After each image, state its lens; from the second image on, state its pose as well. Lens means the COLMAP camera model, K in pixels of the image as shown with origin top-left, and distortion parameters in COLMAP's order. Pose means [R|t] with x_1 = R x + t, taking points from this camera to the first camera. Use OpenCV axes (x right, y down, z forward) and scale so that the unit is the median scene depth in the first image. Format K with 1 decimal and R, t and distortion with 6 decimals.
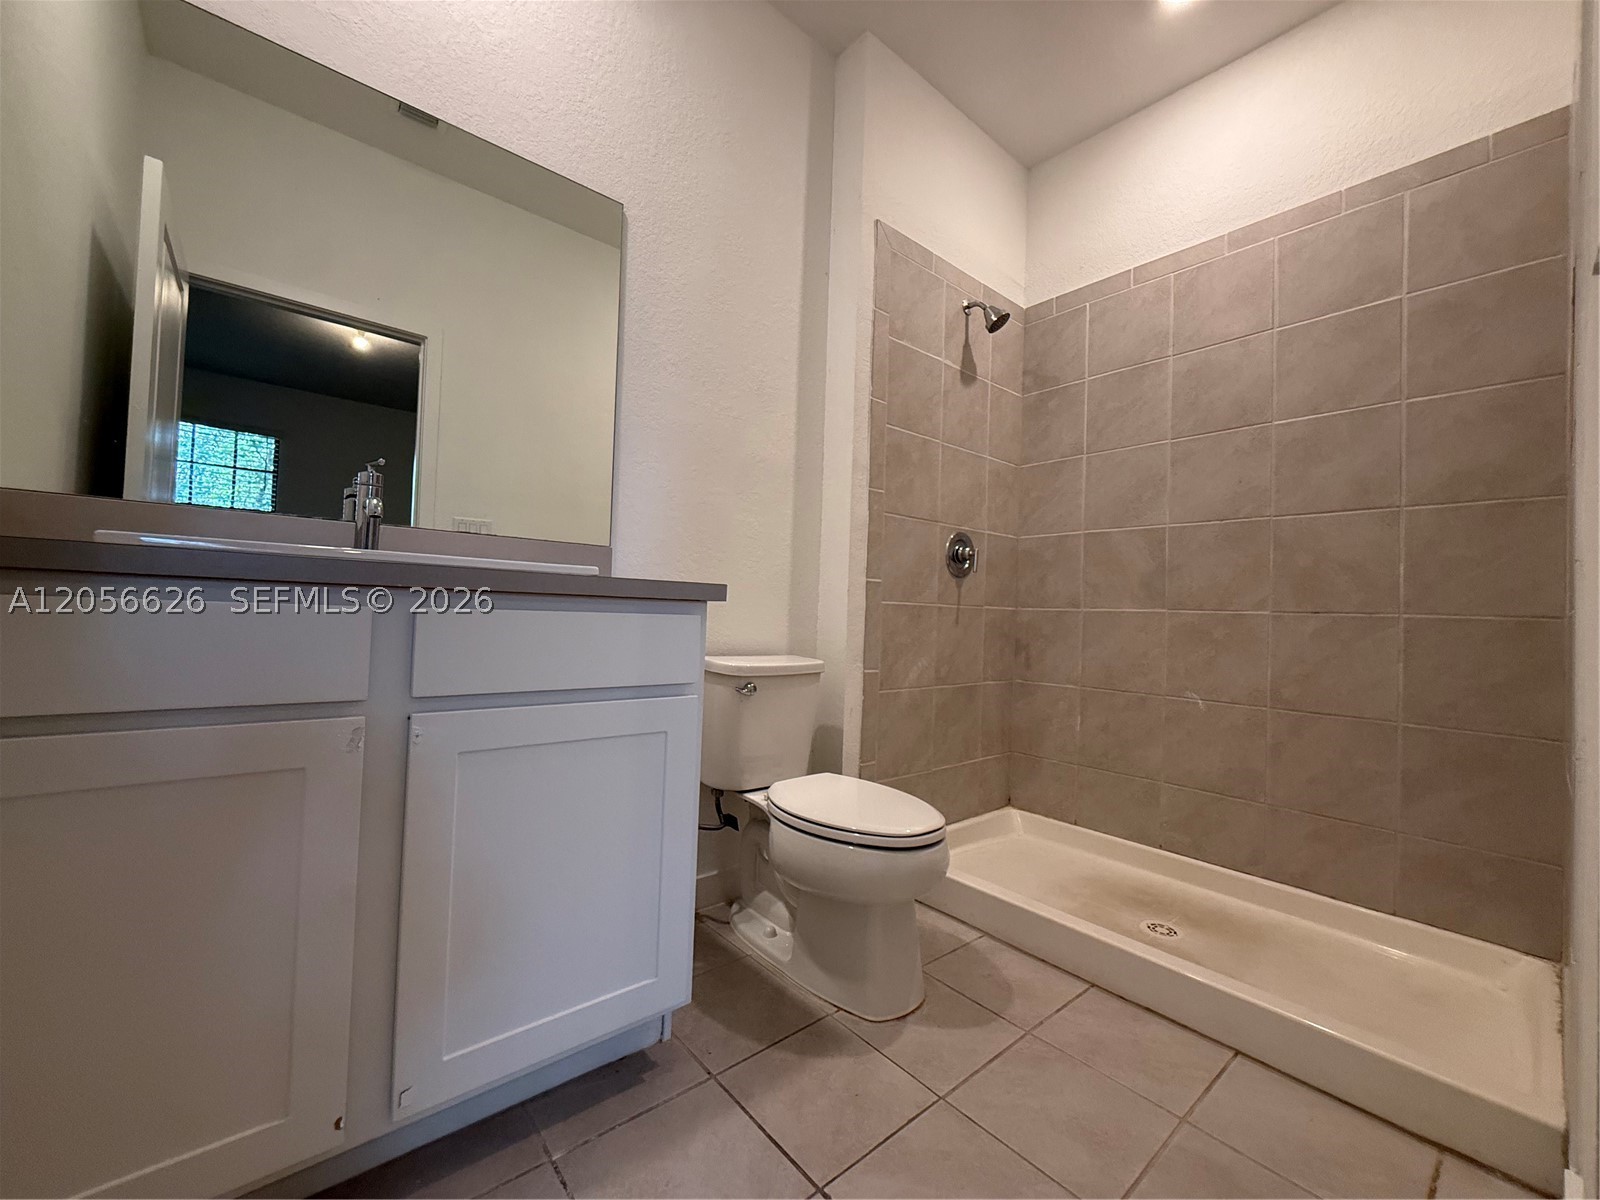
lens RADIAL K [[639.3, 0, 804.4], [0, 639.3, 600.3], [0, 0, 1]] dist [-0.001508, 0.000729]
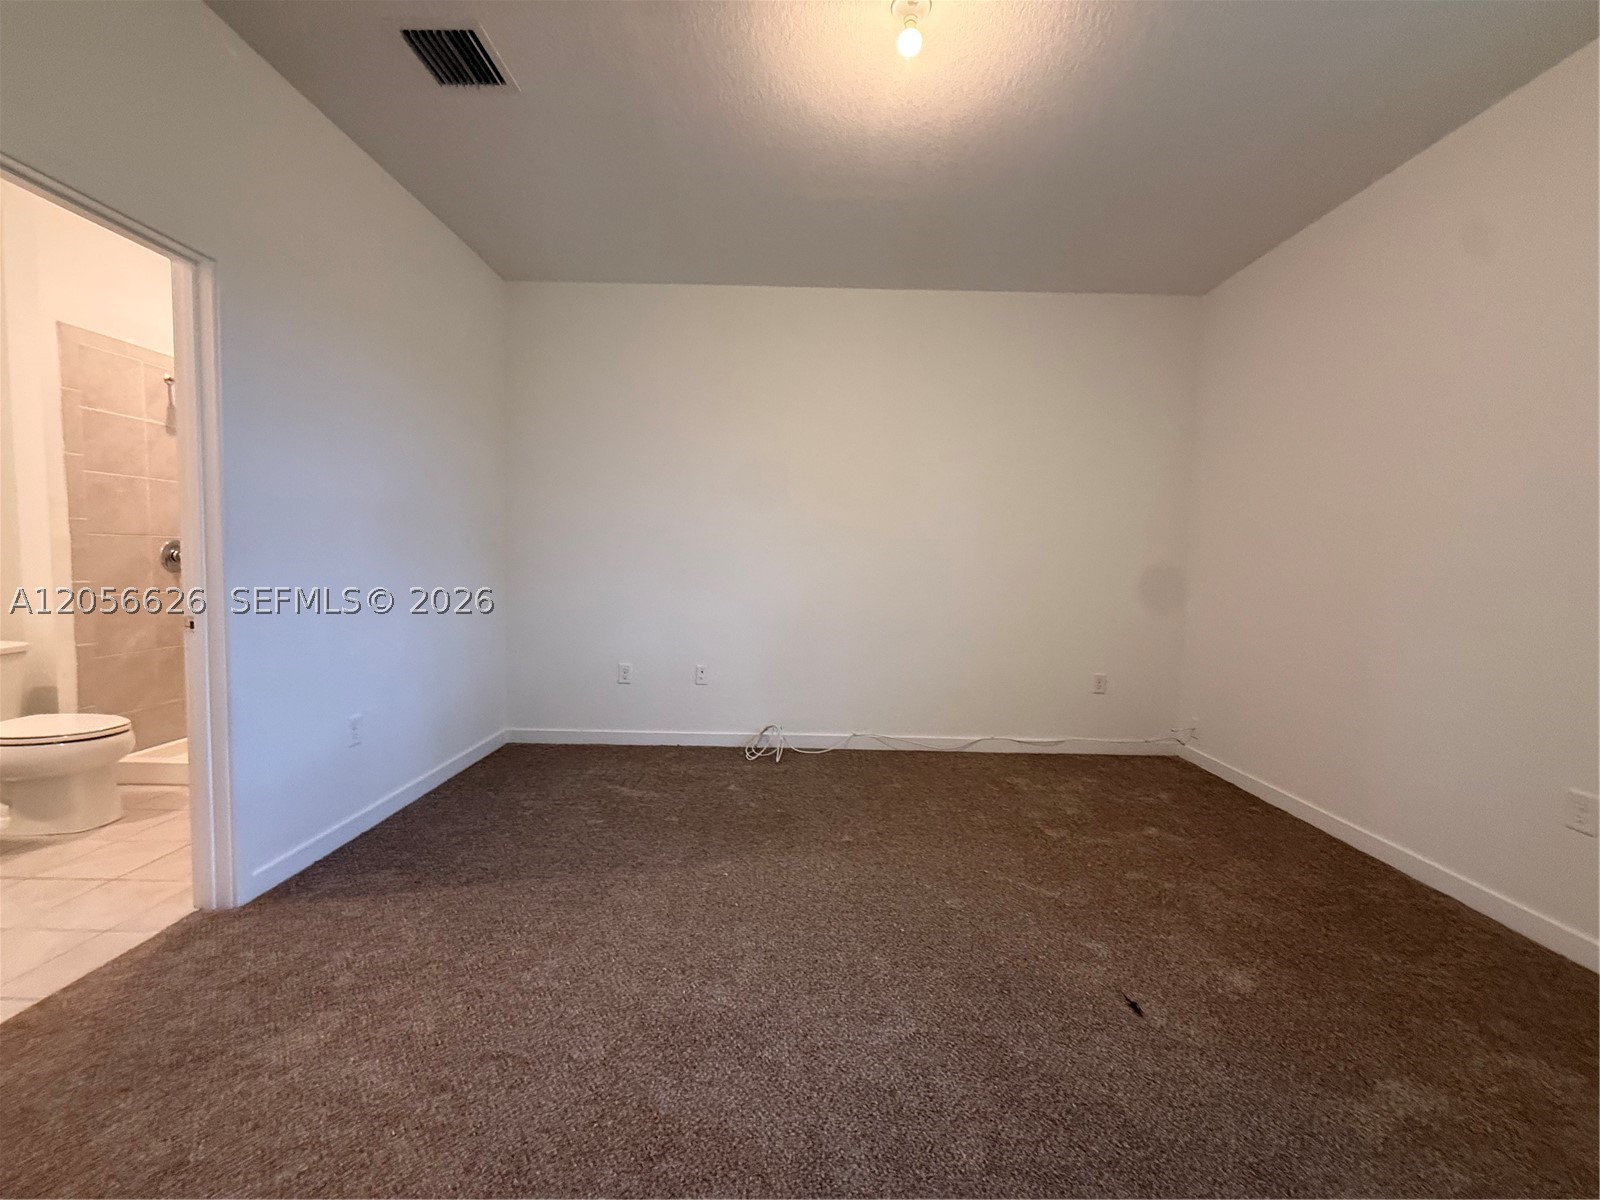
lens RADIAL K [[639.3, 0, 800.7], [0, 639.3, 593.8], [0, 0, 1]] dist [-0.001508, 0.000729]
pose [[0.646858, -0.065321, 0.759808, 0.061216], [-0.009338, 0.995572, 0.093540, -0.148944], [-0.762553, -0.067602, 0.643383, -1.119846]]
